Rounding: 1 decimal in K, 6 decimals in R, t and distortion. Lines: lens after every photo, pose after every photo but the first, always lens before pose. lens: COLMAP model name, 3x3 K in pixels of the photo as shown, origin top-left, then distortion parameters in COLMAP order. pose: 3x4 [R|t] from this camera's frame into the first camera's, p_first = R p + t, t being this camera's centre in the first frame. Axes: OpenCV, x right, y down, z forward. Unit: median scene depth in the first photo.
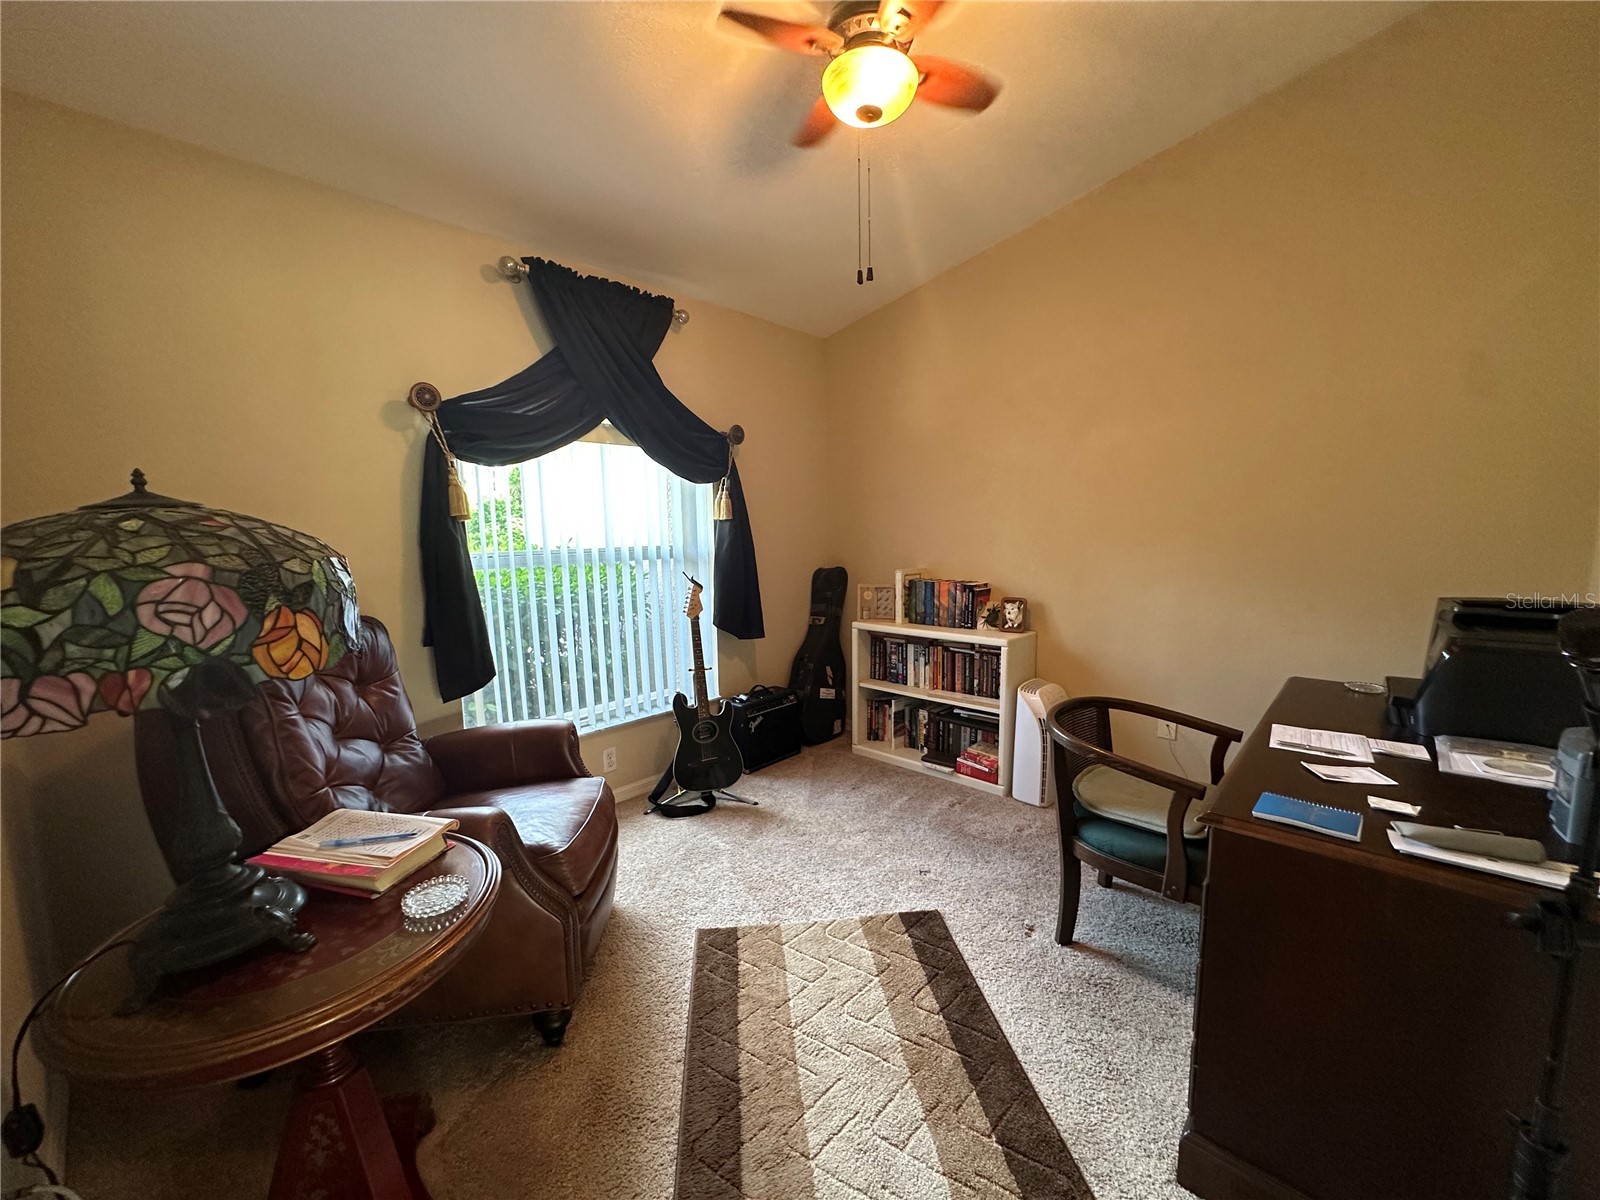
lens RADIAL K [[638.4, 0, 798.3], [0, 638.4, 600.5], [0, 0, 1]] dist [-0.004663, 0.001121]
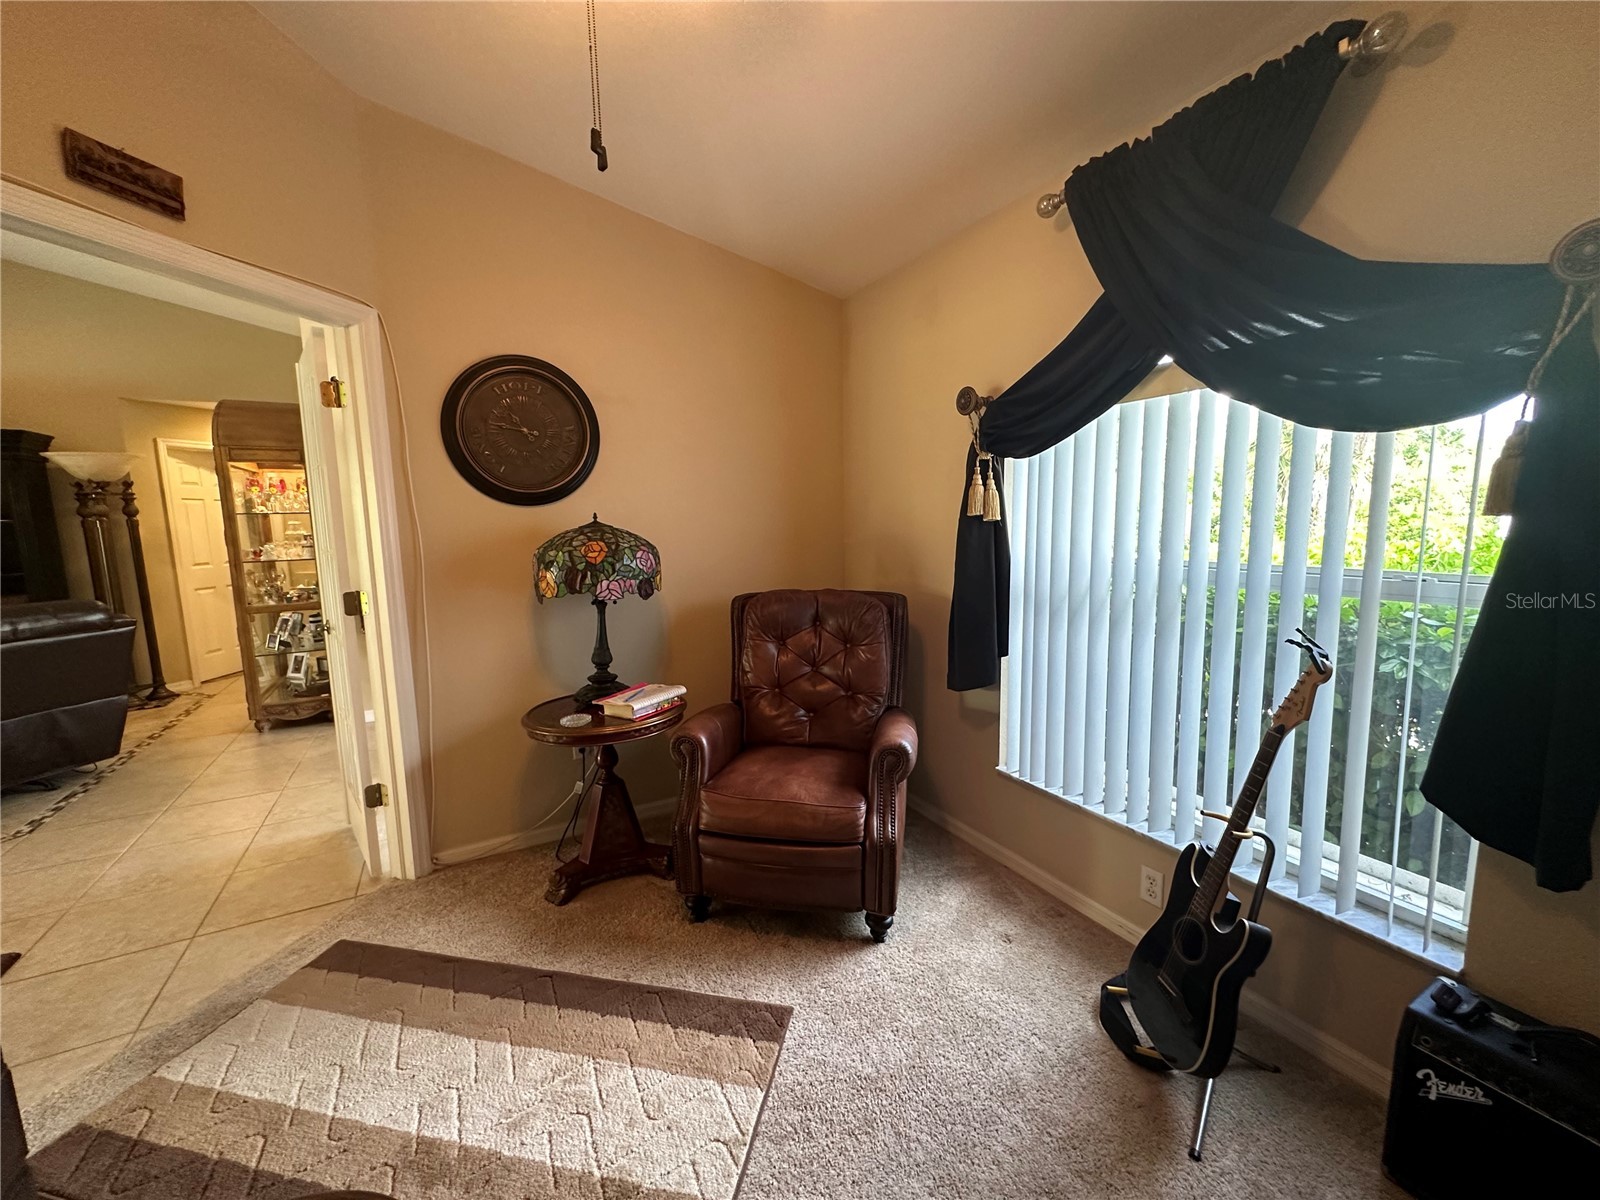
lens RADIAL K [[638.4, 0, 798.3], [0, 638.4, 600.5], [0, 0, 1]] dist [-0.004663, 0.001121]
pose [[-0.320092, 0.152323, -0.935061, 0.472180], [-0.083453, 0.978620, 0.187987, -0.156487], [0.943704, 0.138207, -0.300537, 0.990749]]
